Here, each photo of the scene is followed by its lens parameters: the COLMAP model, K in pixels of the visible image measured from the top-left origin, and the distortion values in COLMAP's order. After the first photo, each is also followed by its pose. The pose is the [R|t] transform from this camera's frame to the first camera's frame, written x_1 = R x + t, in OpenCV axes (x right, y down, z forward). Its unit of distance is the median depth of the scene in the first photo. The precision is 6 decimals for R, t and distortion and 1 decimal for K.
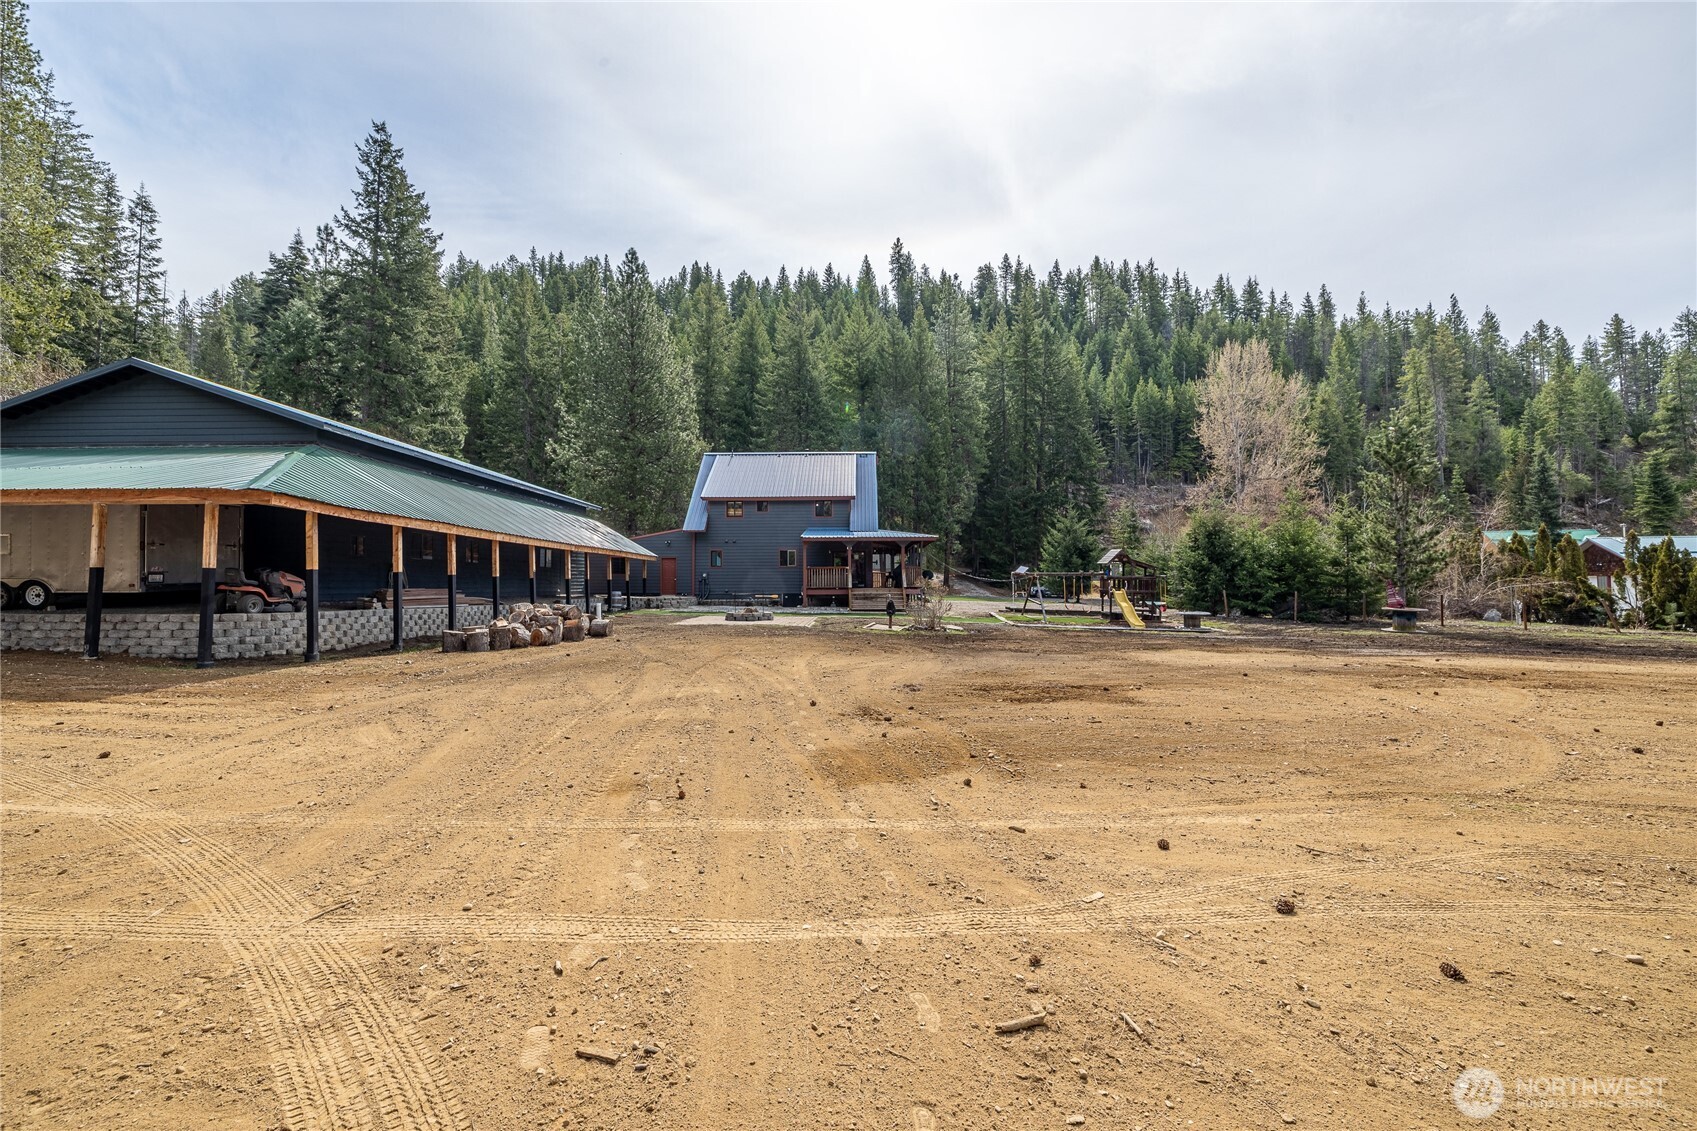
lens RADIAL K [[722.3, 0, 855.5], [0, 722.3, 561.2], [0, 0, 1]] dist [-0.002858, -0.000476]
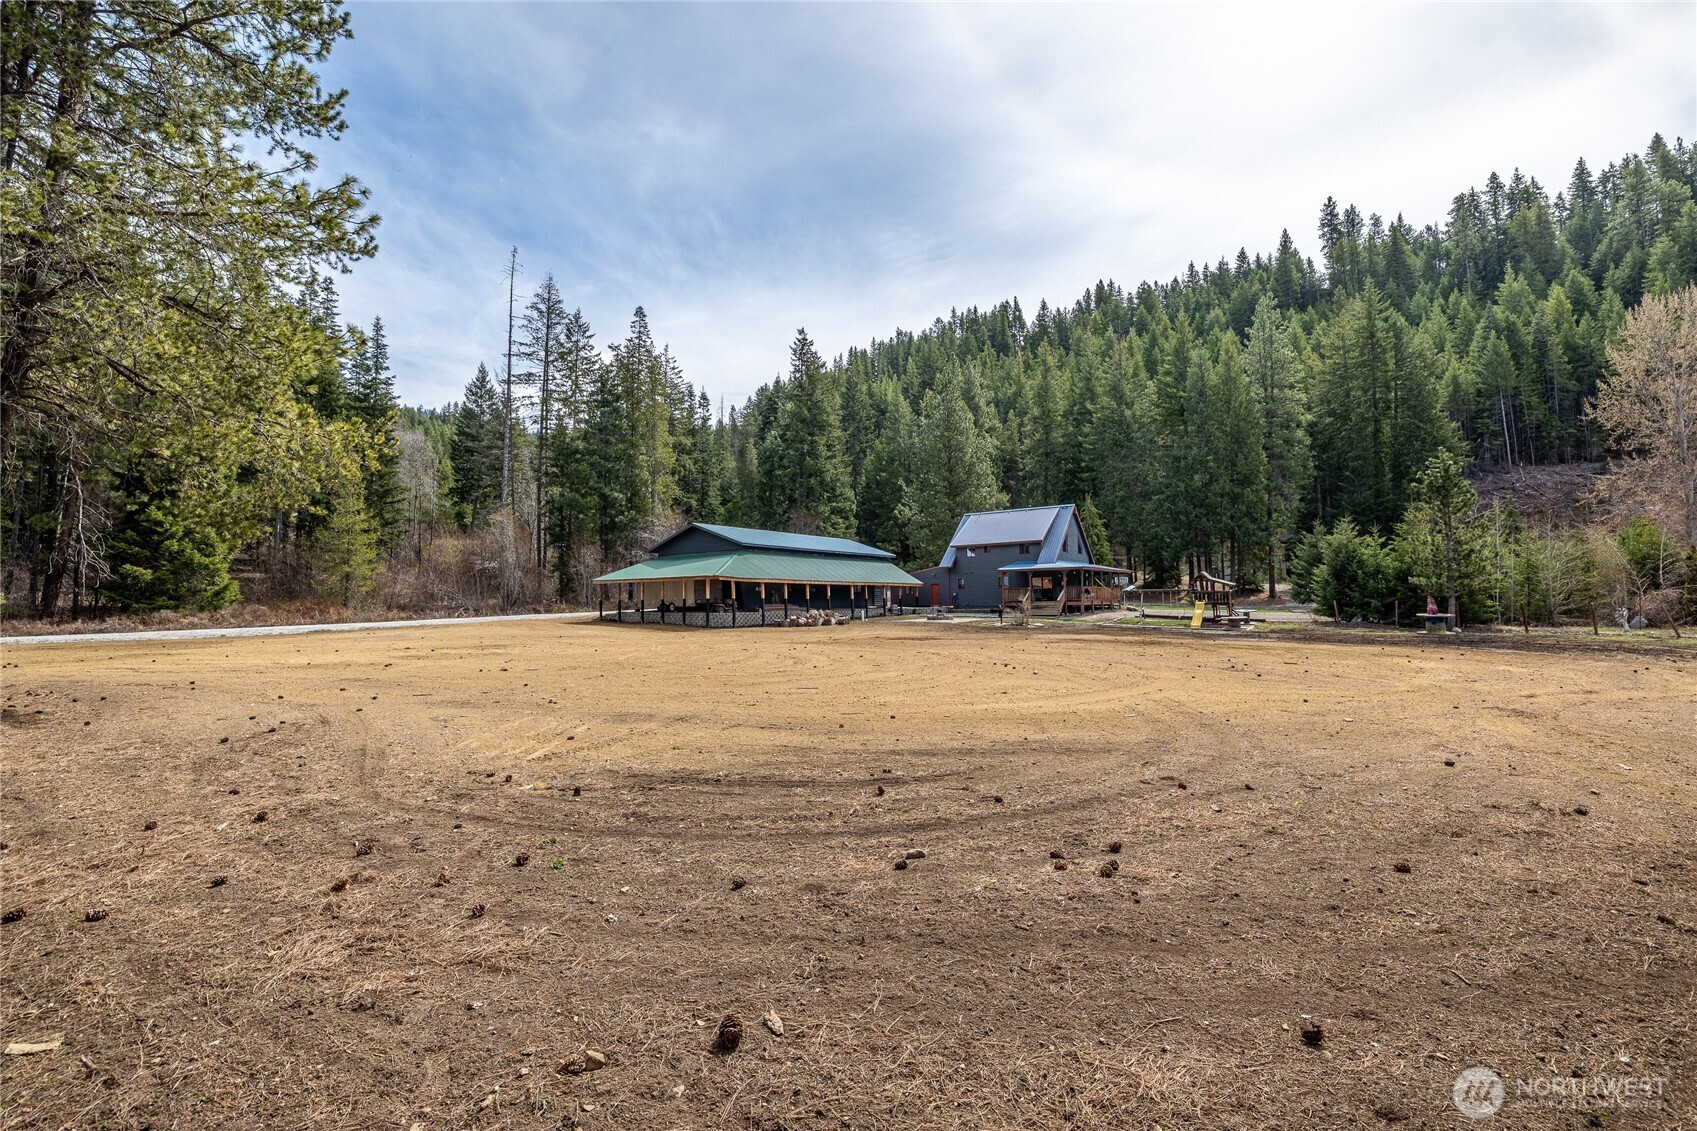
lens RADIAL K [[722.3, 0, 837.2], [0, 722.3, 567.1], [0, 0, 1]] dist [-0.002858, -0.000476]
pose [[0.813344, -0.036677, -0.580626, 0.457609], [0.031551, 0.999323, -0.018929, -0.016366], [0.580927, -0.002924, 0.813951, -0.408816]]
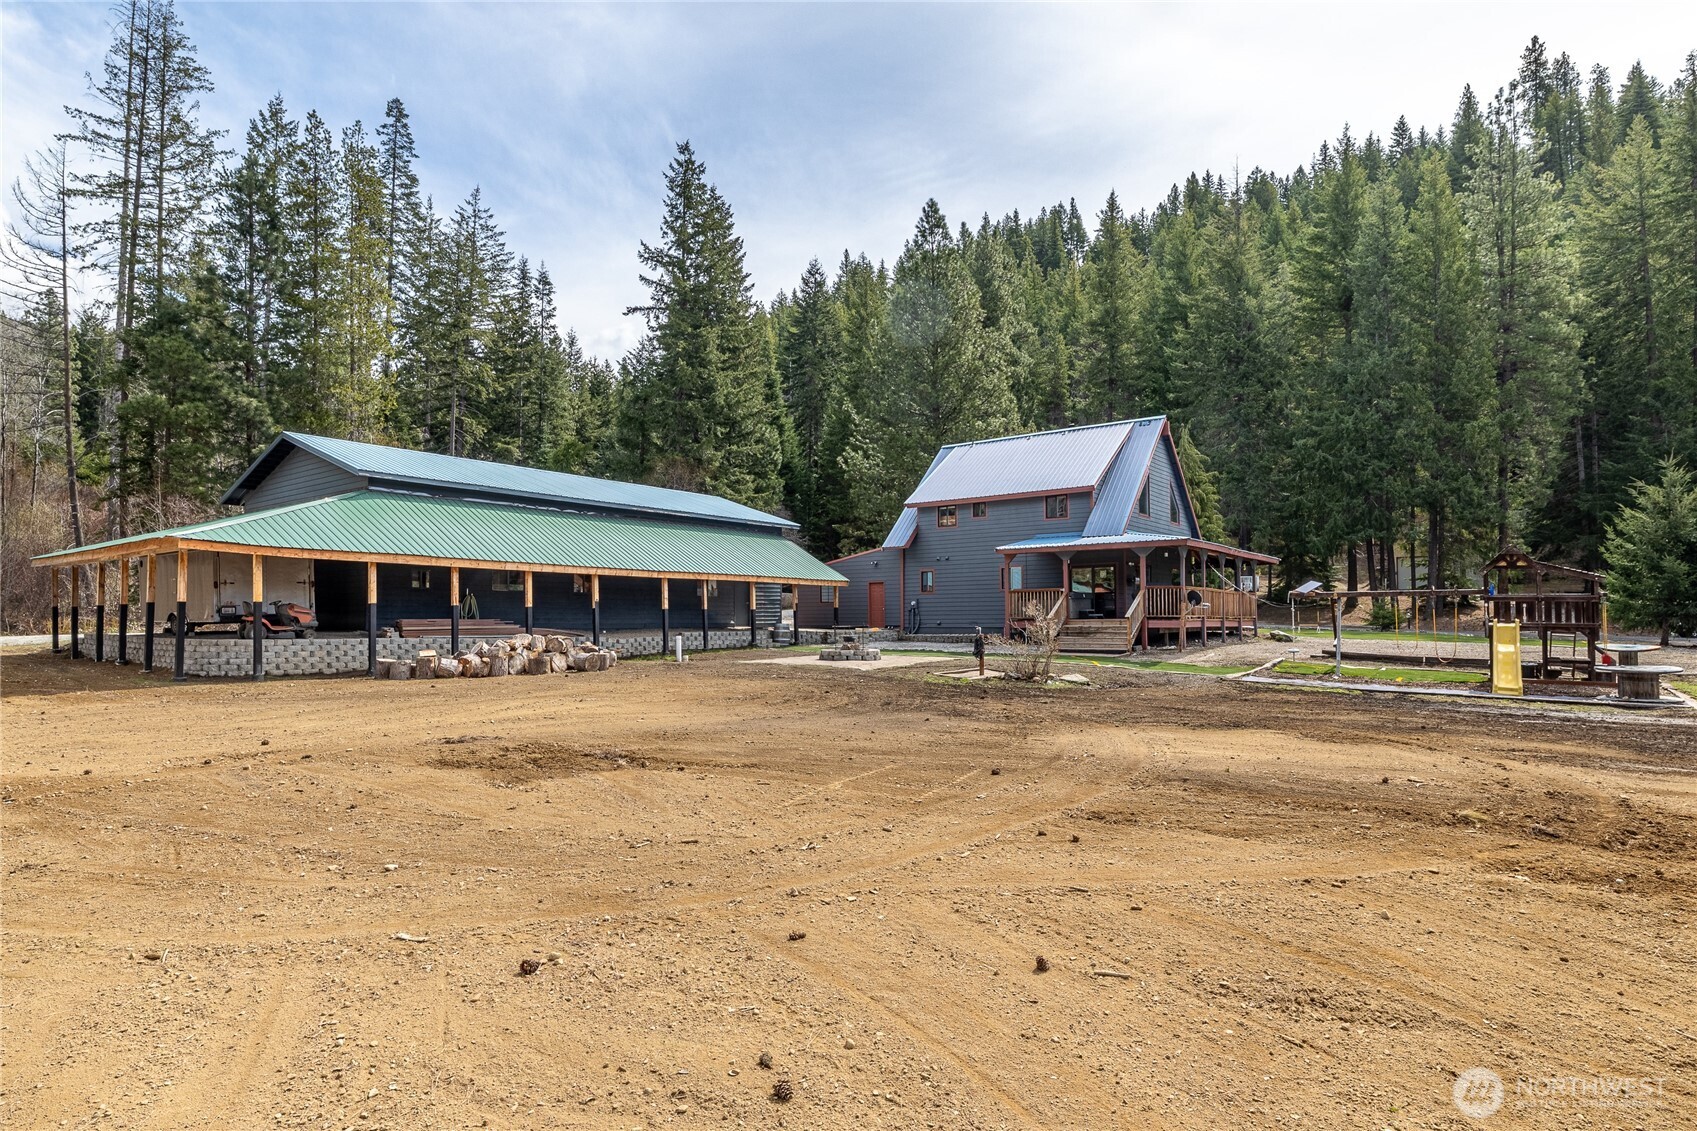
lens RADIAL K [[928.2, 0, 813.4], [0, 928.2, 599.6], [0, 0, 1]] dist [-0.001514, -0.000453]
pose [[0.796960, -0.014811, -0.603850, 0.280013], [0.023247, 0.999711, 0.006161, 0.006229], [0.603585, -0.018947, 0.797074, 0.114700]]
